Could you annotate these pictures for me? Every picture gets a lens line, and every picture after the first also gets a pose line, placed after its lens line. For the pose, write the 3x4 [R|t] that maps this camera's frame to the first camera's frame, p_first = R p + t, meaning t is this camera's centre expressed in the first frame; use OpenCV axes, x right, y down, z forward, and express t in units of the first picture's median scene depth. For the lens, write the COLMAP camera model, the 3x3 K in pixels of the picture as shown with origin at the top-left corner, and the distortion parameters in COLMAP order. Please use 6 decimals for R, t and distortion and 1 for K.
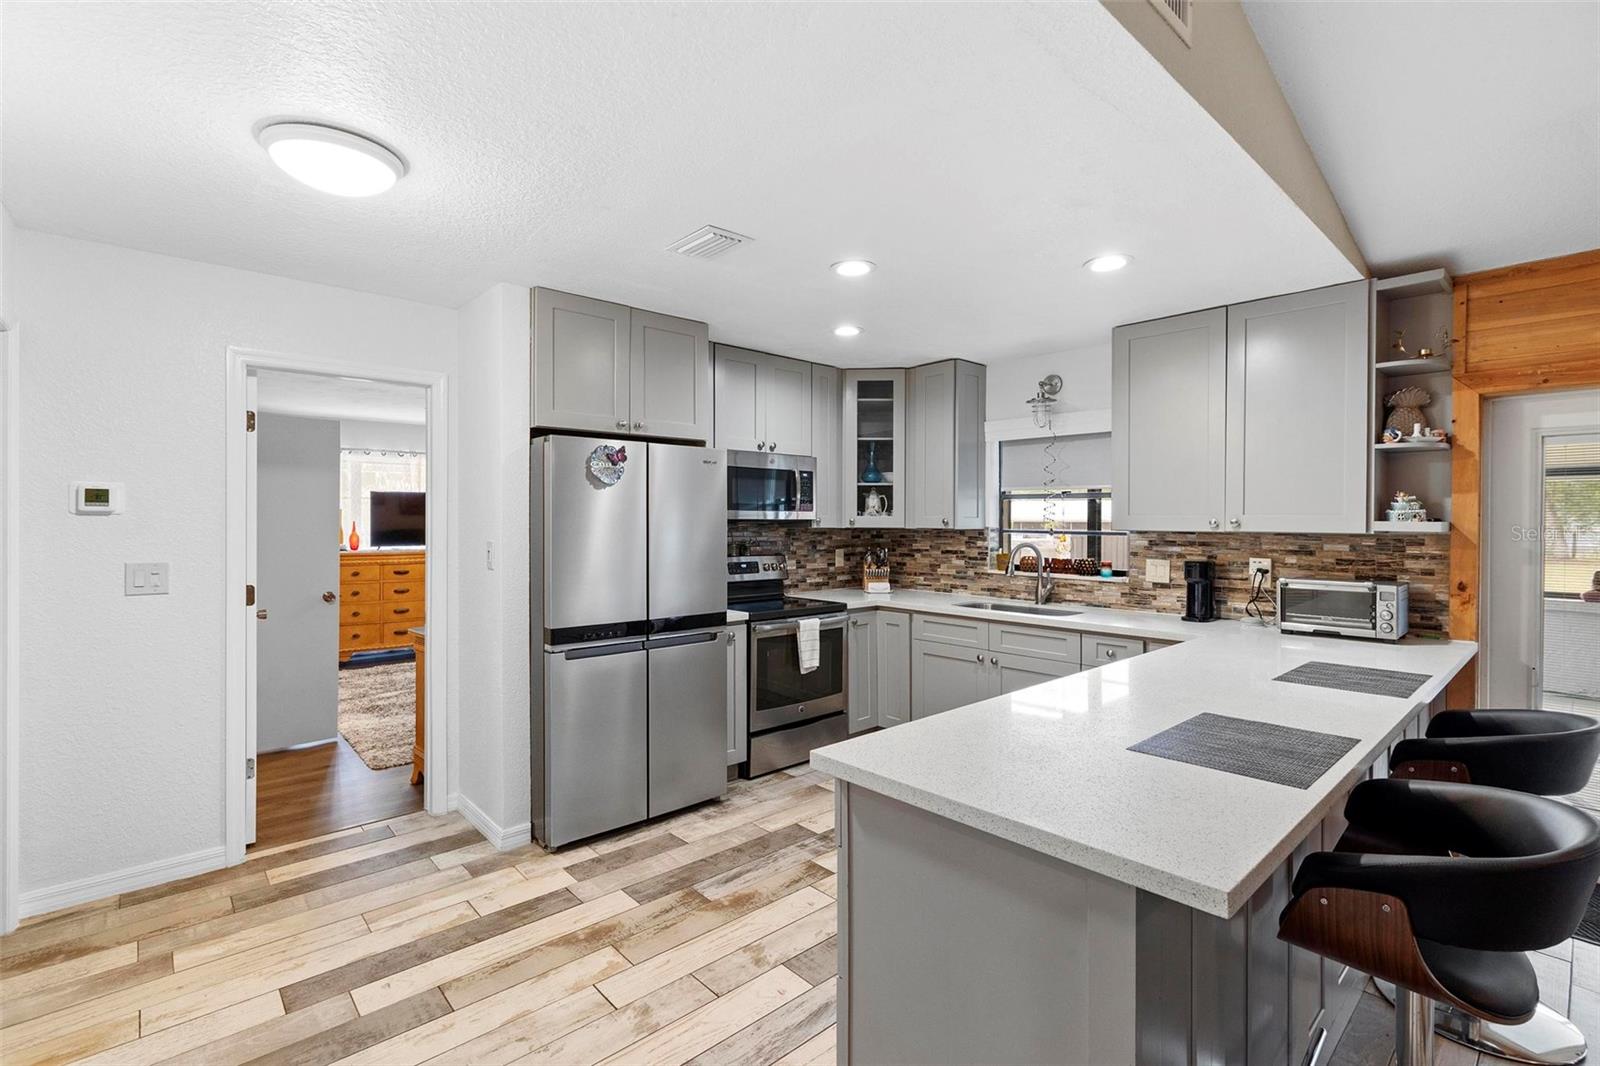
lens RADIAL K [[719.9, 0, 796.9], [0, 719.9, 528.3], [0, 0, 1]] dist [-0.011180, 0.004677]
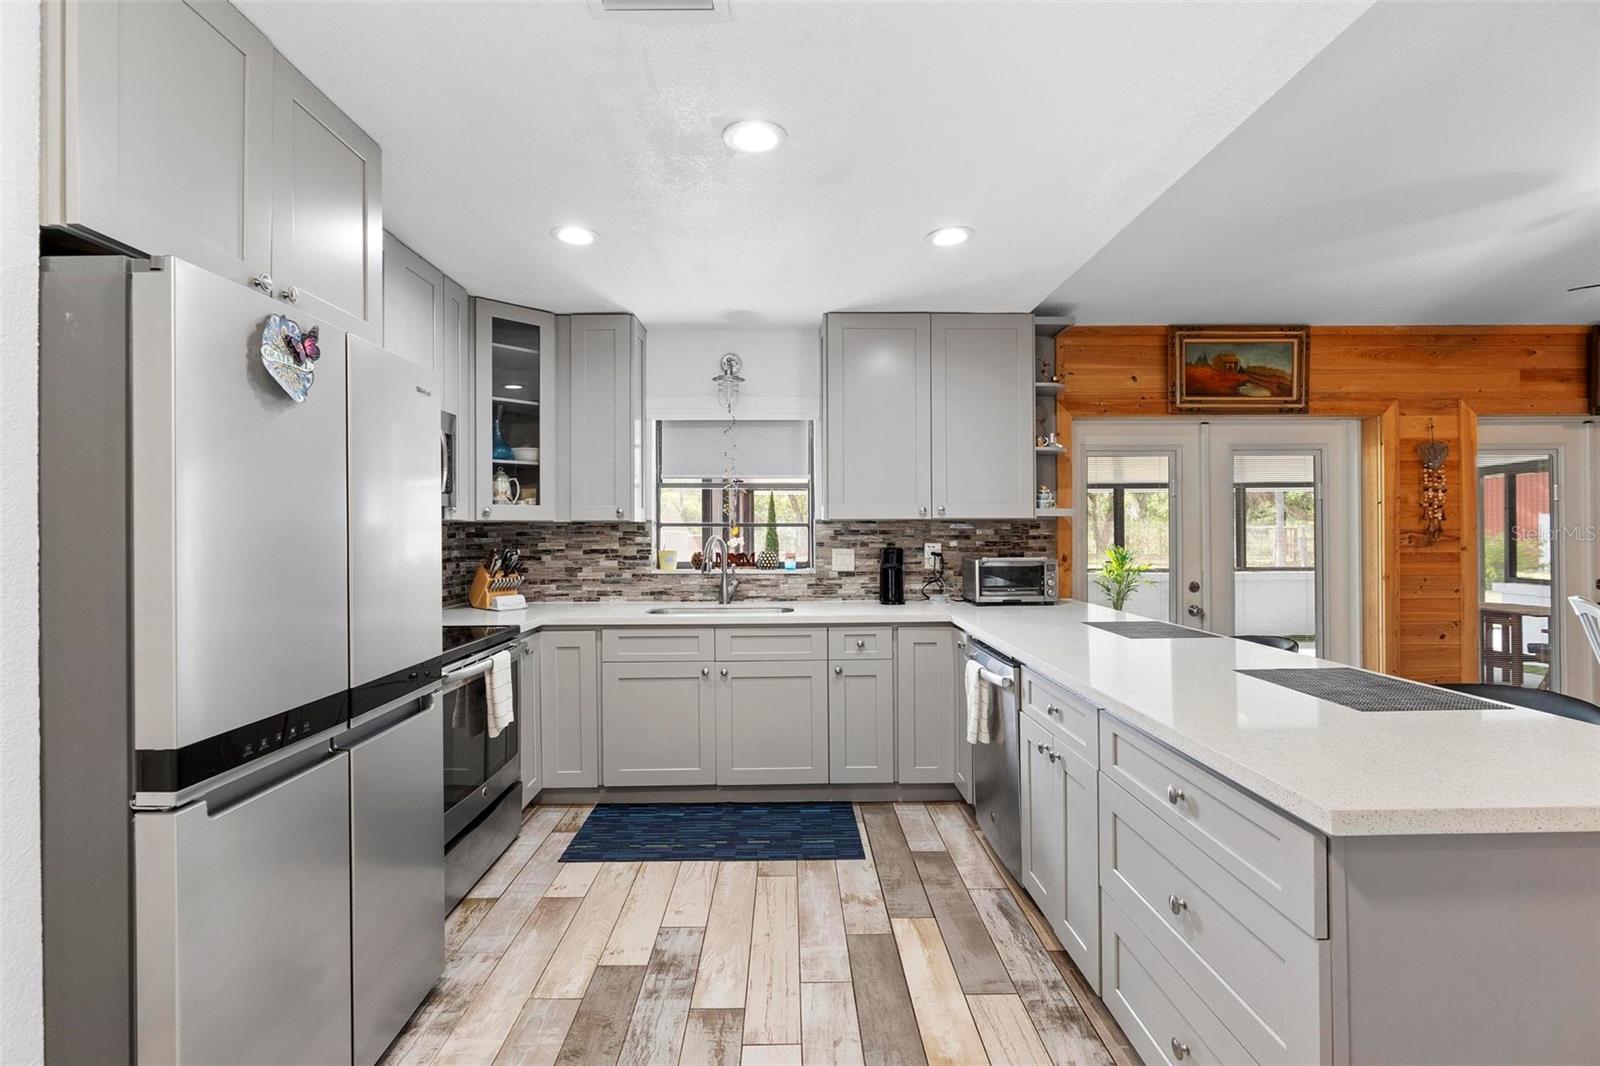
lens RADIAL K [[719.9, 0, 797.3], [0, 719.9, 529.4], [0, 0, 1]] dist [-0.011180, 0.004677]
pose [[0.663756, -0.006125, 0.747925, -0.303494], [0.016089, 0.999852, -0.006090, 0.020796], [-0.747777, 0.016076, 0.663756, 0.360545]]
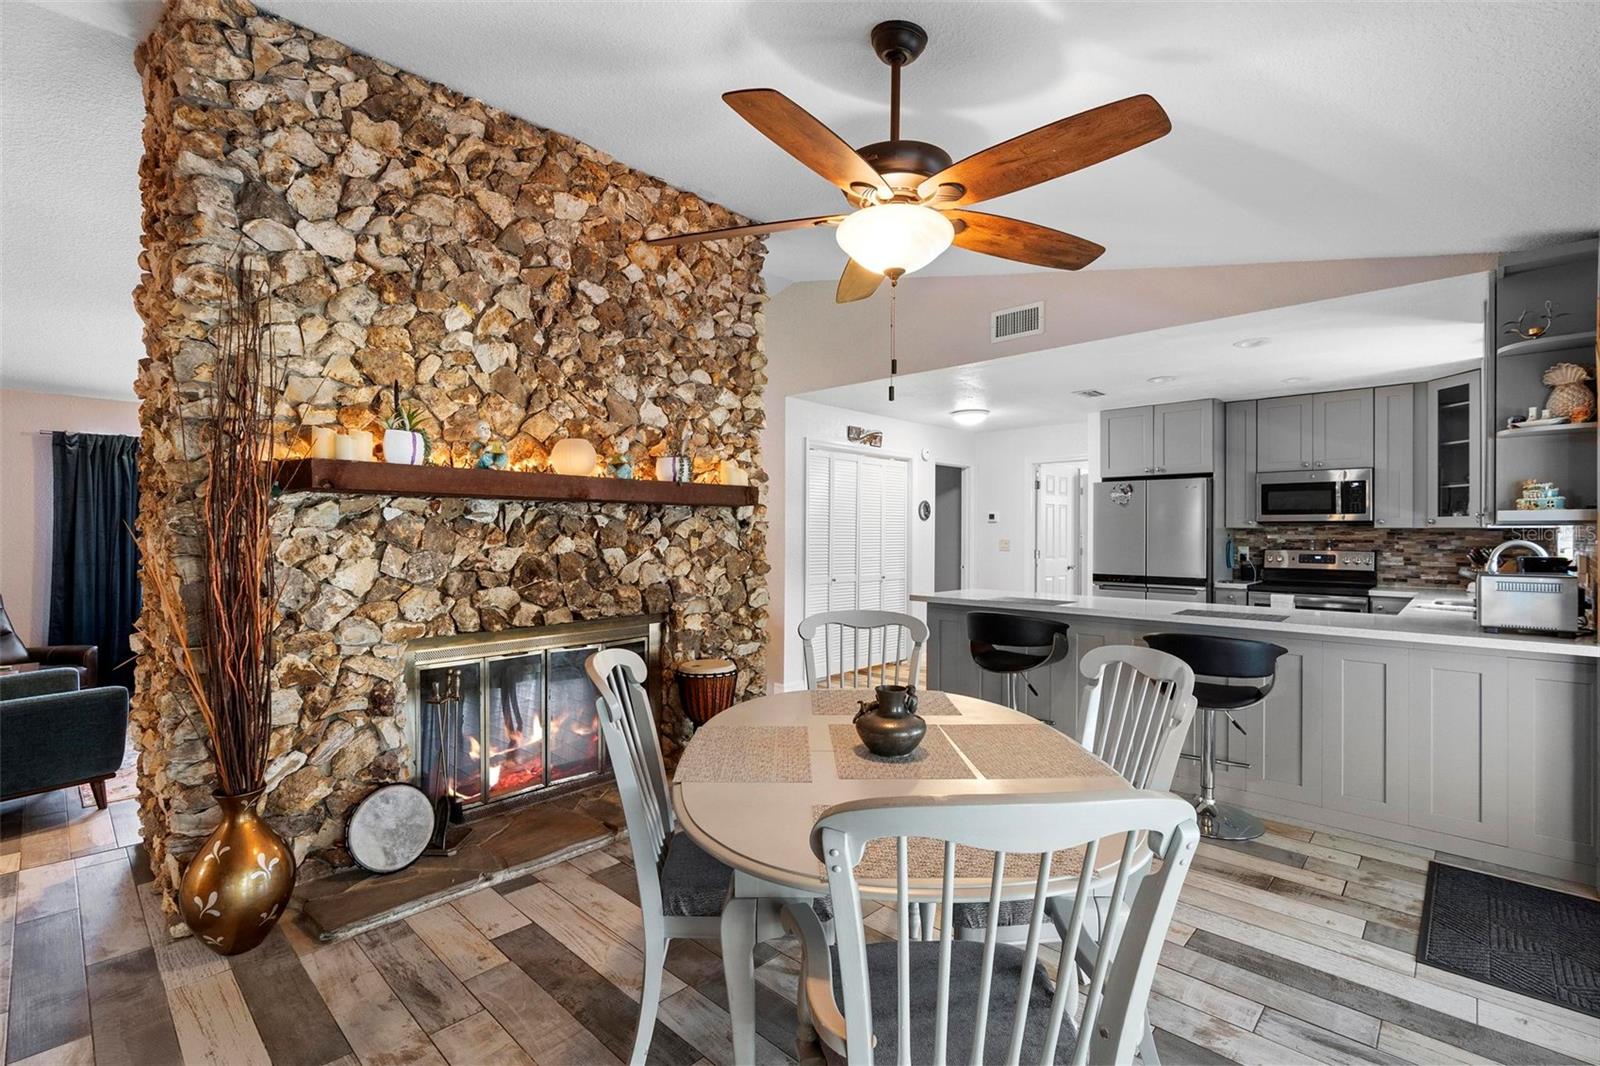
lens RADIAL K [[719.9, 0, 802.4], [0, 719.9, 532.0], [0, 0, 1]] dist [-0.011180, 0.004677]
pose [[0.082105, -0.003036, -0.996619, 1.293943], [-0.014636, 0.999884, -0.004252, 0.029042], [0.996516, 0.014935, 0.082051, -0.033853]]
